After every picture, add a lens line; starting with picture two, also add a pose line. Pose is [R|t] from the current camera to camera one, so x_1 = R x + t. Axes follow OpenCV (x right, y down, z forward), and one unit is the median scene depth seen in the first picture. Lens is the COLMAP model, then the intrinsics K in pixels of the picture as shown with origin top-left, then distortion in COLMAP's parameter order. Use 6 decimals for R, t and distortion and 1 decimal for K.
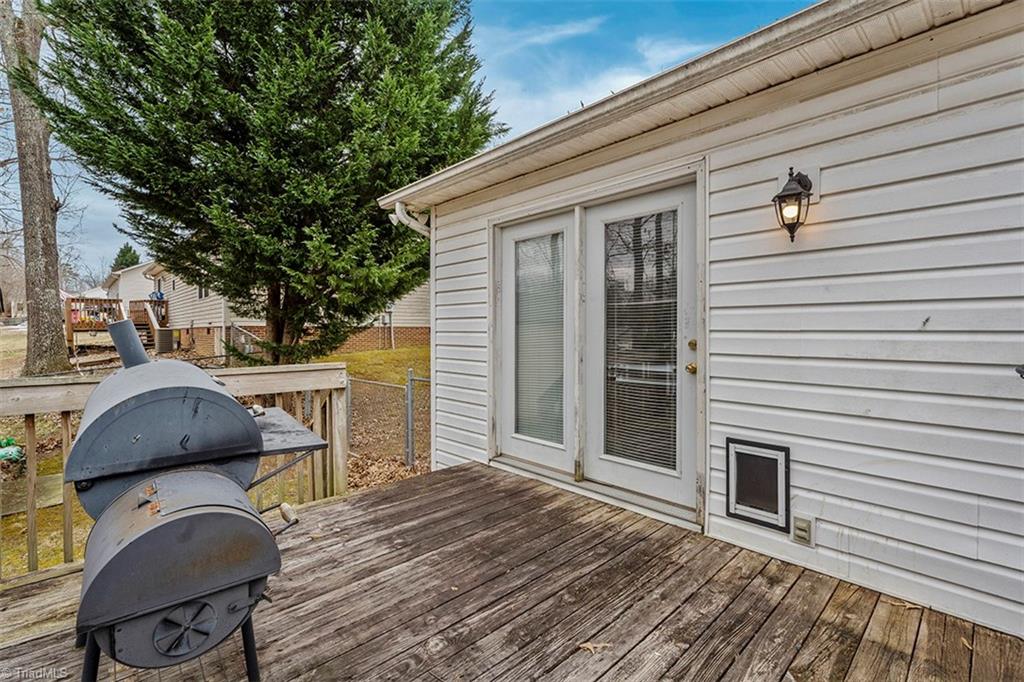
lens RADIAL K [[458.1, 0, 512.7], [0, 458.1, 332.7], [0, 0, 1]] dist [0.002745, -0.001857]
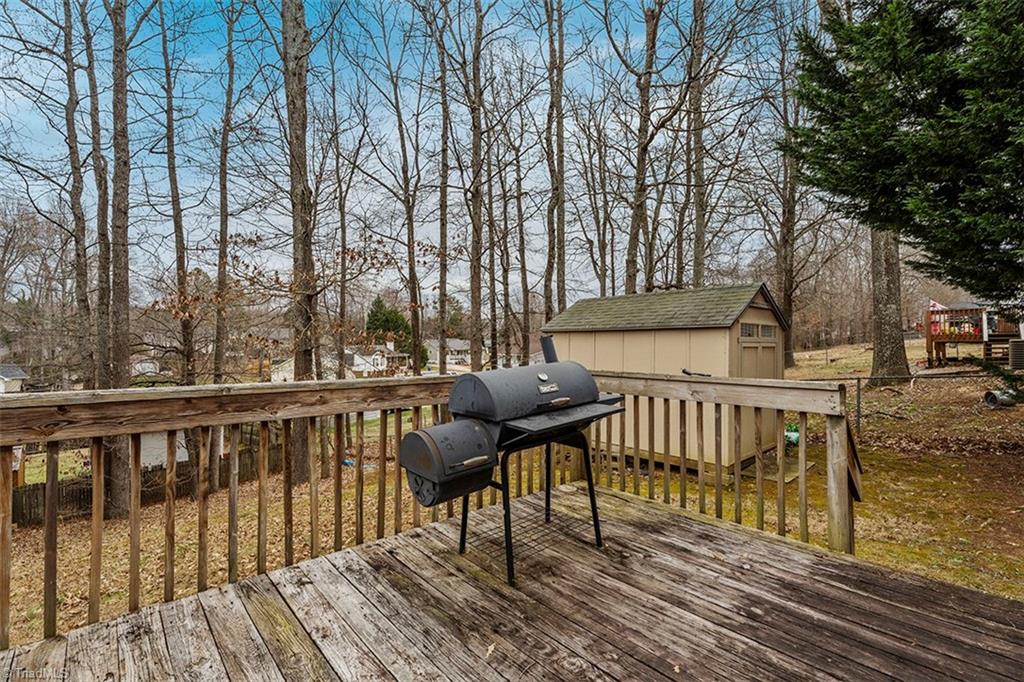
lens RADIAL K [[458.1, 0, 511.9], [0, 458.1, 345.5], [0, 0, 1]] dist [0.002745, -0.001857]
pose [[-0.024312, 0.005081, -0.999692, 0.522234], [-0.002821, 0.999983, 0.005151, -0.001954], [0.999700, 0.002945, -0.024297, 0.574433]]
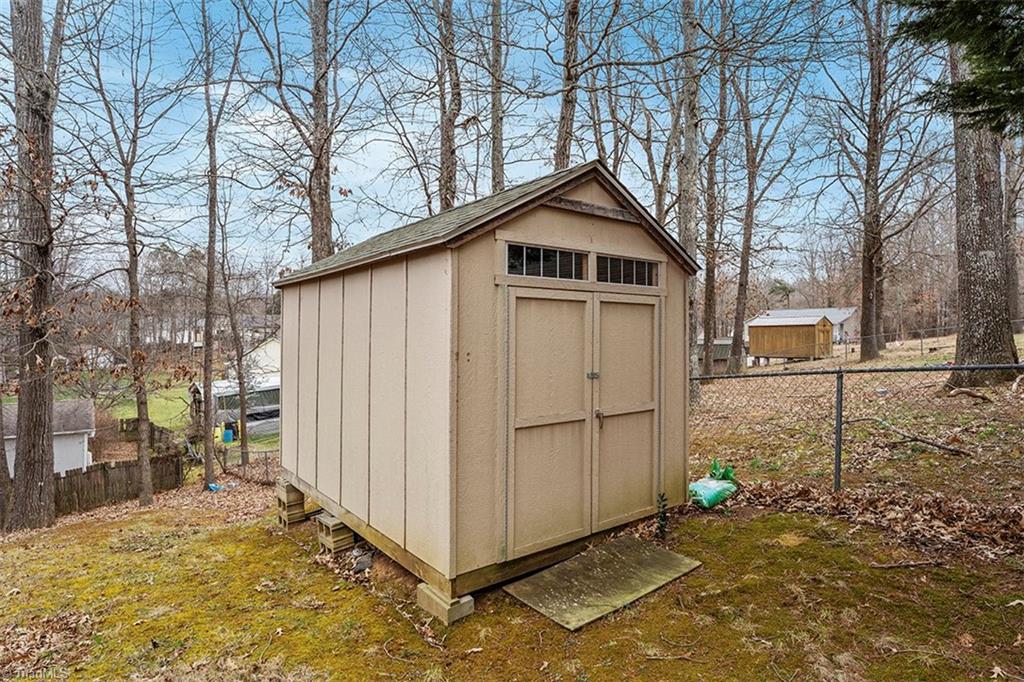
lens RADIAL K [[526.0, 0, 513.4], [0, 526.0, 335.2], [0, 0, 1]] dist [-0.007855, -0.001301]
pose [[-0.133904, 0.006143, -0.990975, -0.849705], [-0.002154, 0.999977, 0.006489, 0.105699], [0.990992, 0.003003, -0.133887, 2.050270]]
